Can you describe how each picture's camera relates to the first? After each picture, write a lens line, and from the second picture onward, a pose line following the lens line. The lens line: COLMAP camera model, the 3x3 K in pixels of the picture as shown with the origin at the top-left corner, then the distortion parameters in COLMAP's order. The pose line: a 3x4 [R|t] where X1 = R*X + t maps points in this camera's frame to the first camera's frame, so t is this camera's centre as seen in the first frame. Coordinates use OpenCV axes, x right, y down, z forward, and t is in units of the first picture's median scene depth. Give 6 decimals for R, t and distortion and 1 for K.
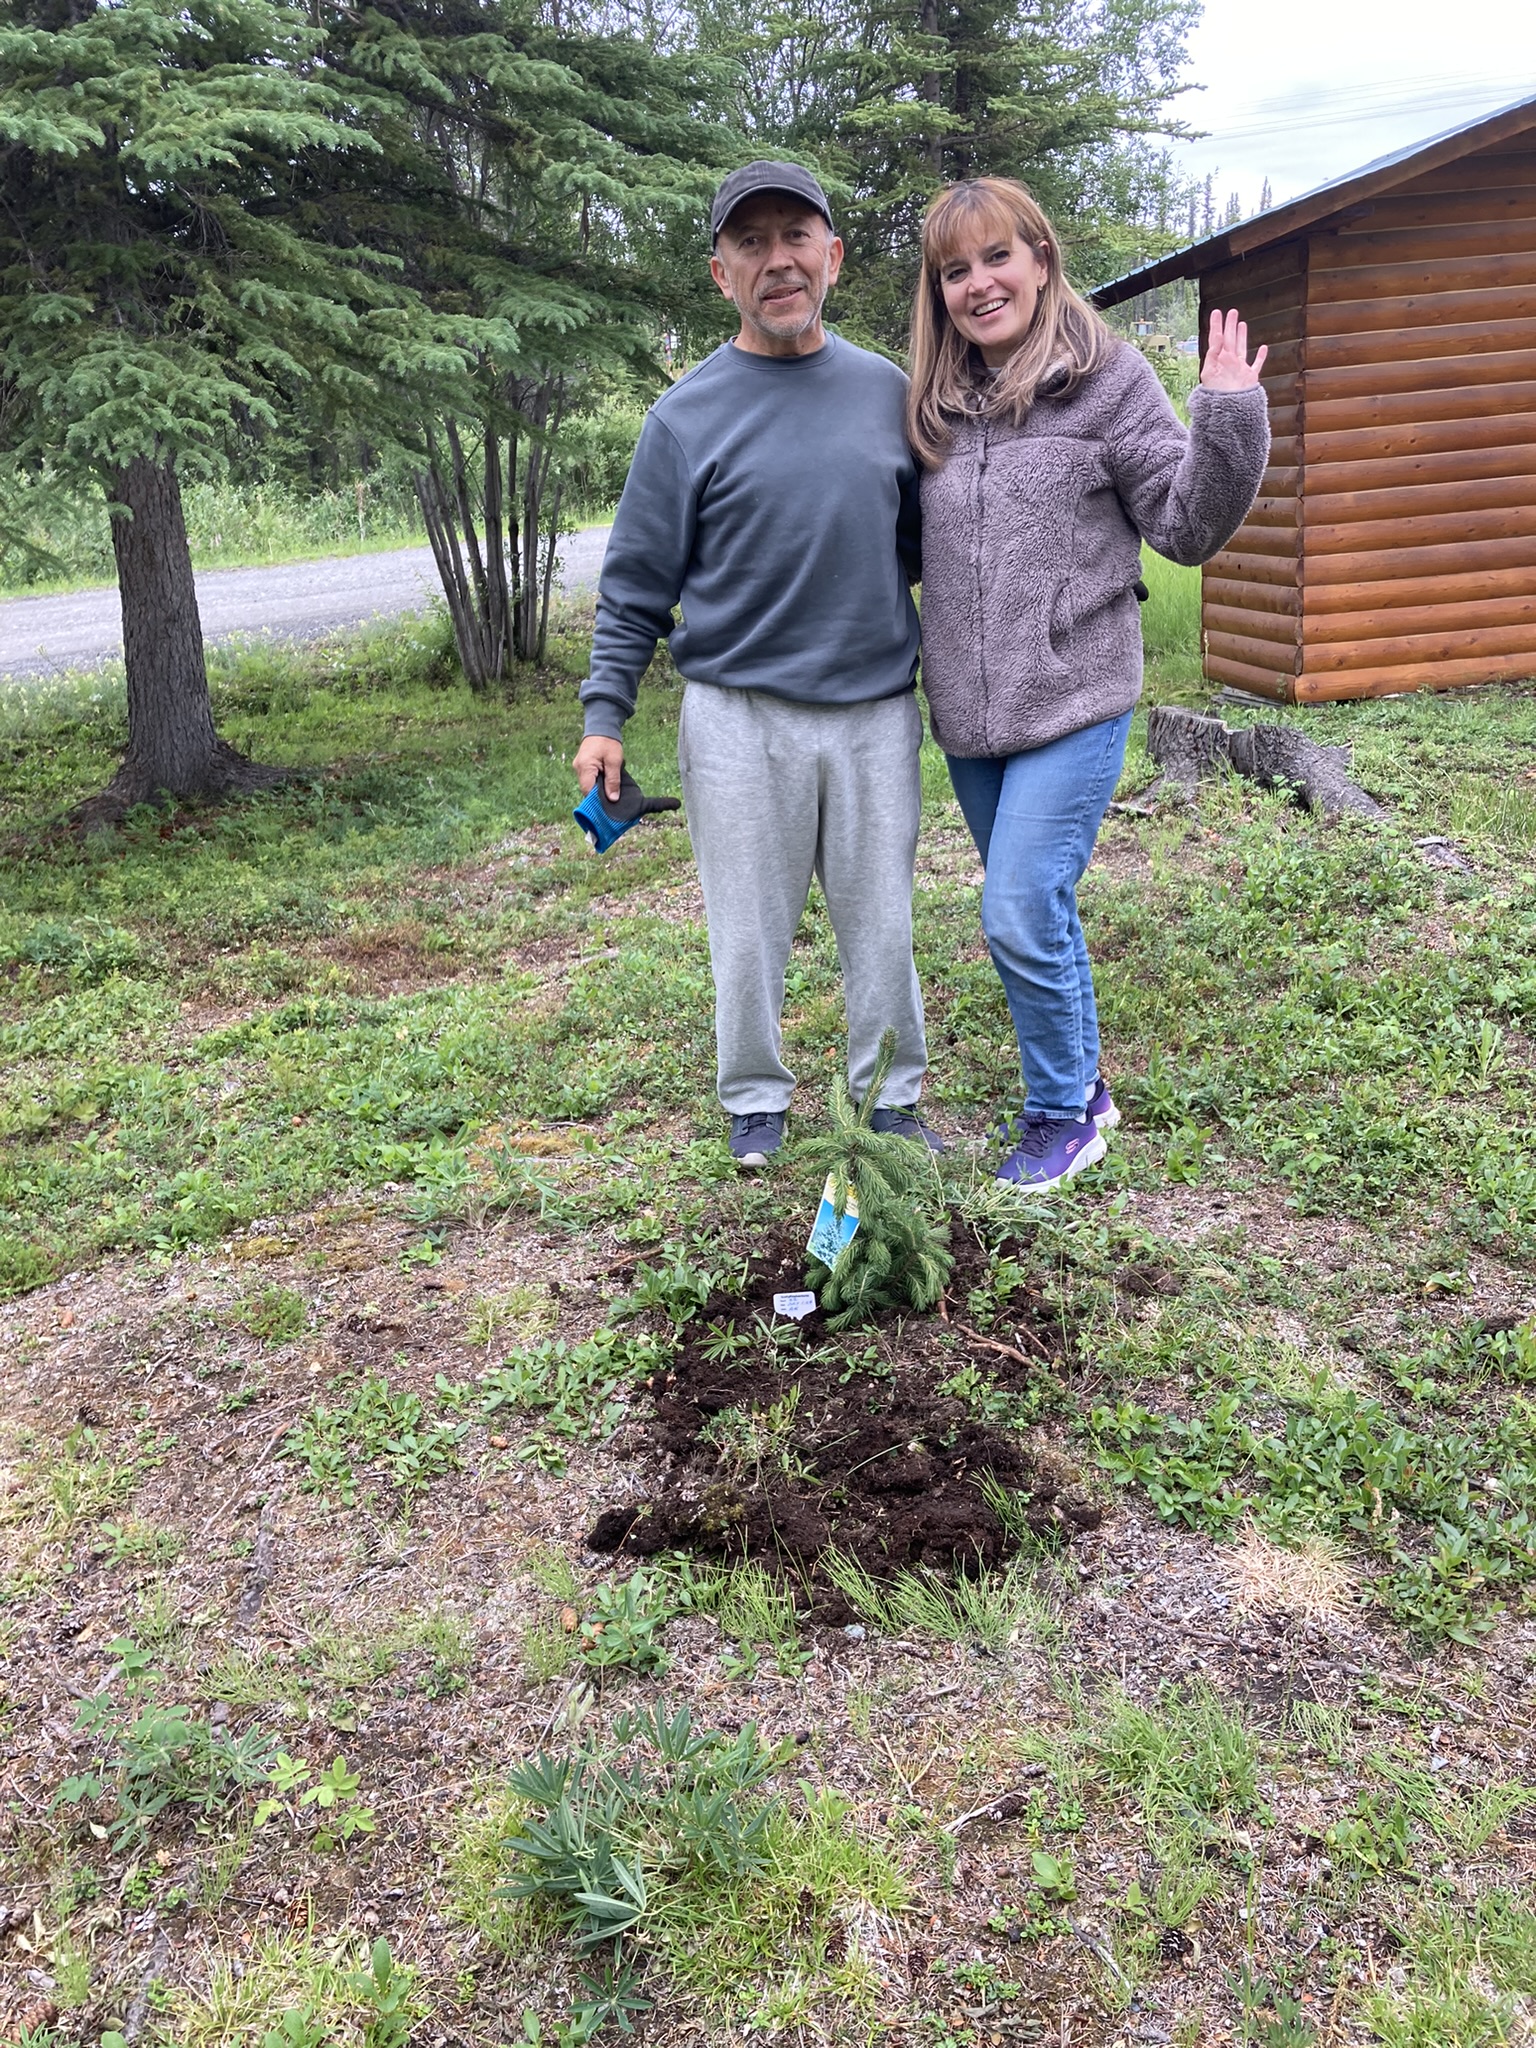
lens RADIAL K [[1633.0, 0, 768.0], [0, 1633.0, 1024.0], [0, 0, 1]] dist [0.010276, 0.012323]
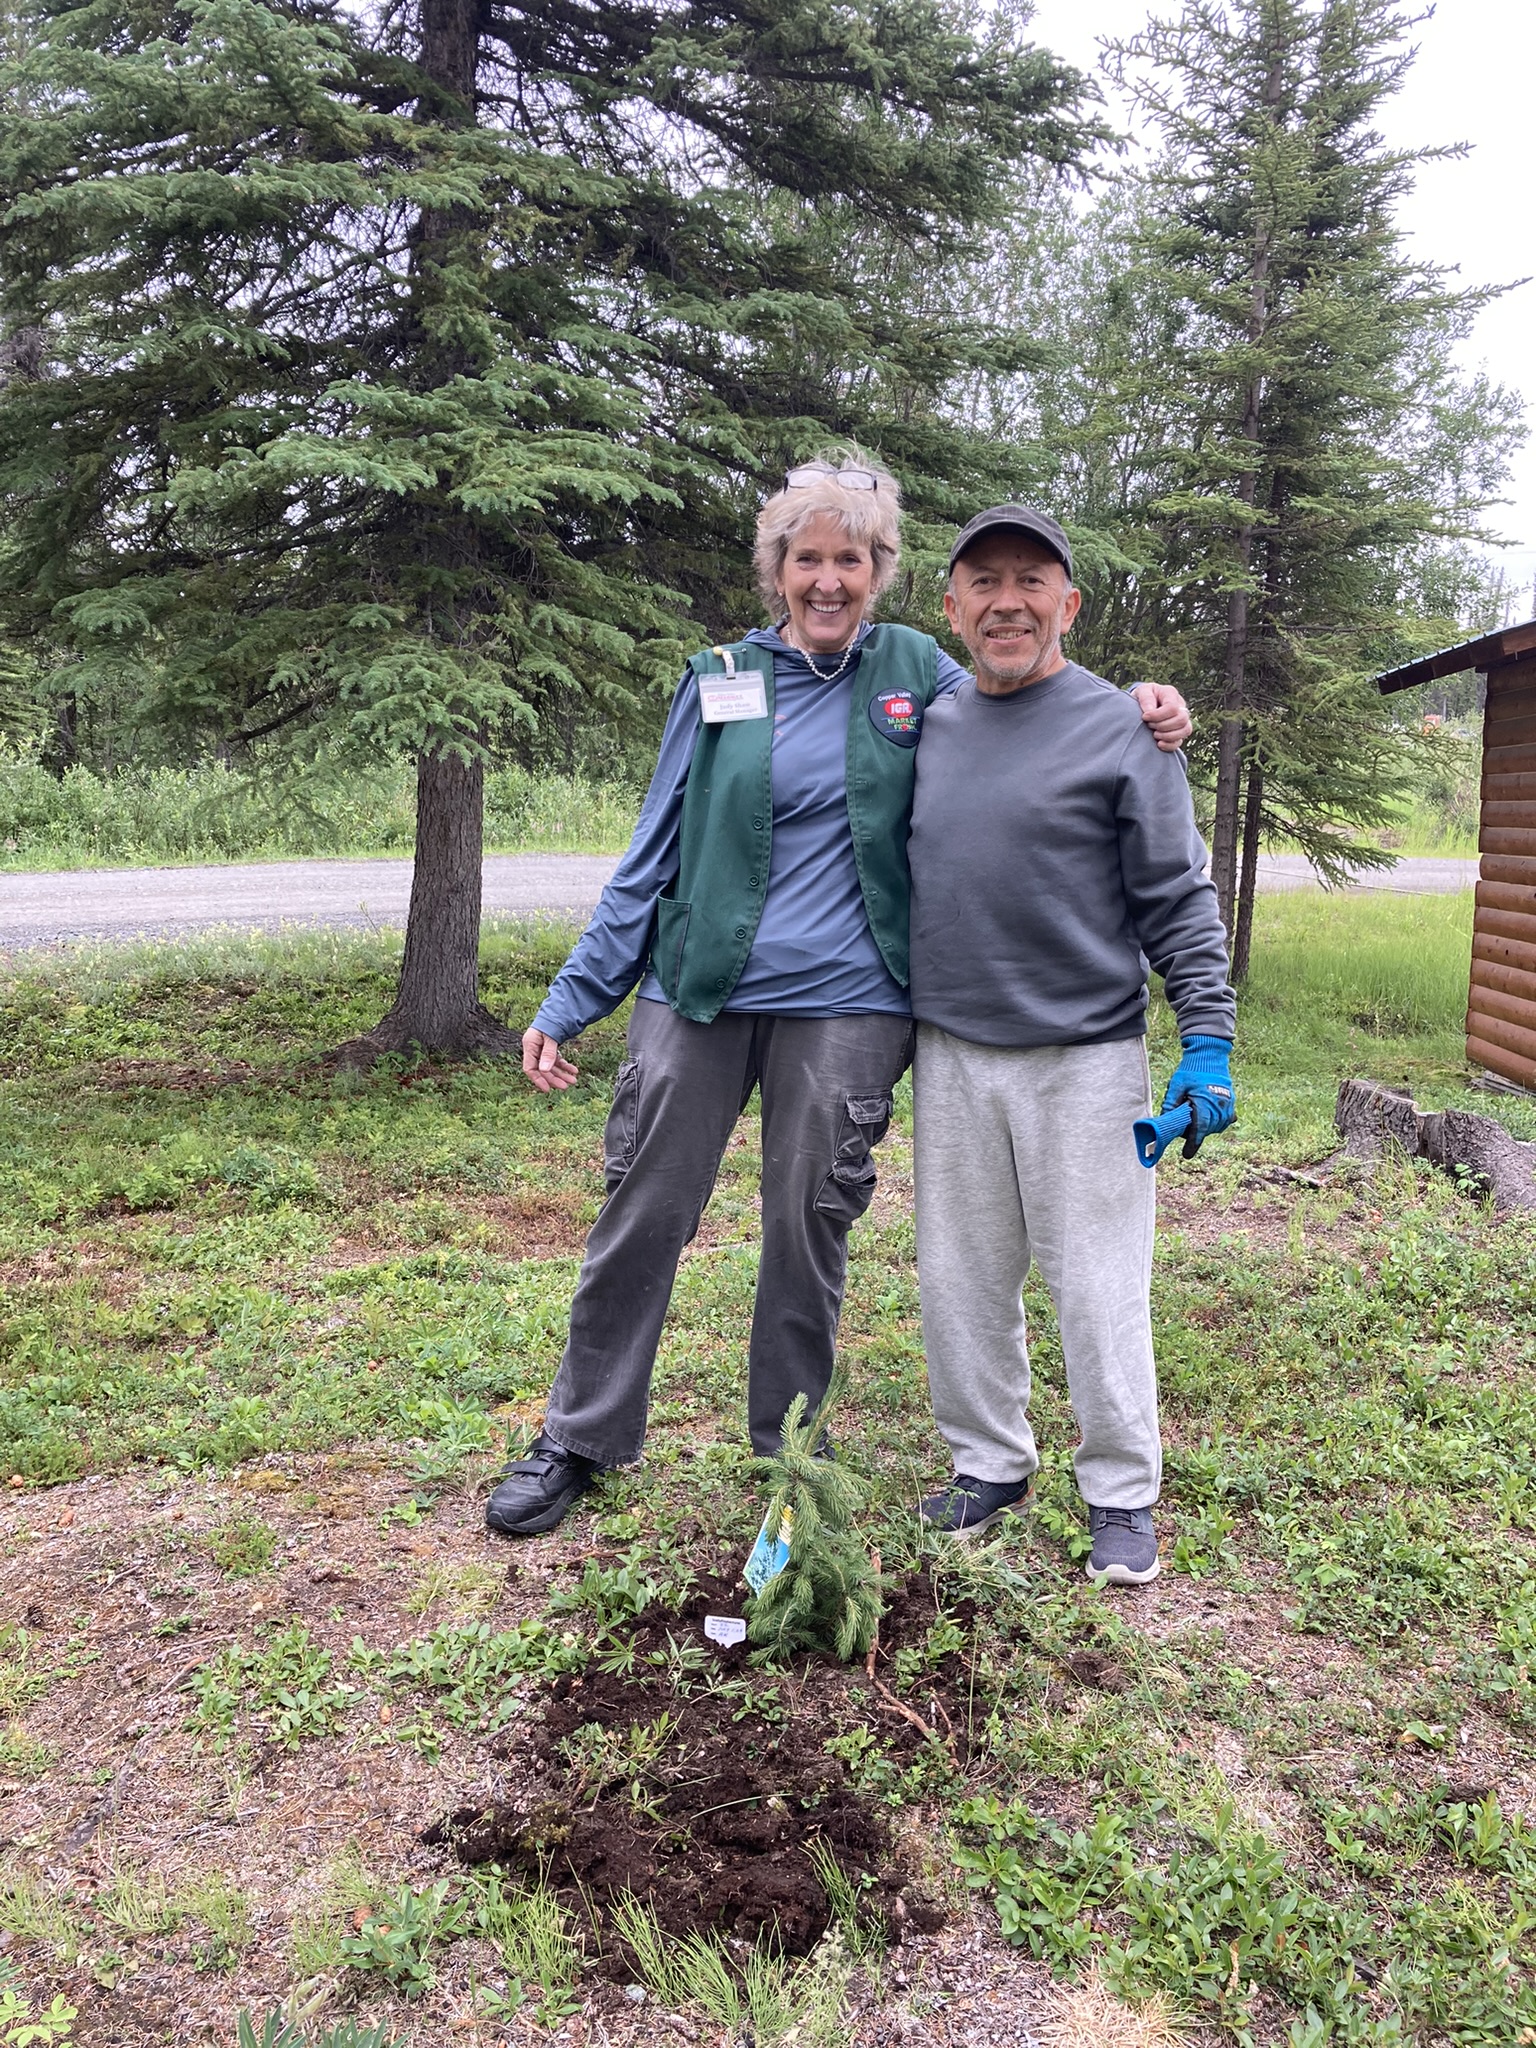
lens RADIAL K [[1633.0, 0, 768.0], [0, 1633.0, 1024.0], [0, 0, 1]] dist [0.010276, 0.012323]
pose [[0.978098, 0.119234, -0.170611, 0.148547], [-0.149149, 0.973223, -0.174904, -0.009268], [0.145188, 0.196520, 0.969691, -0.003220]]
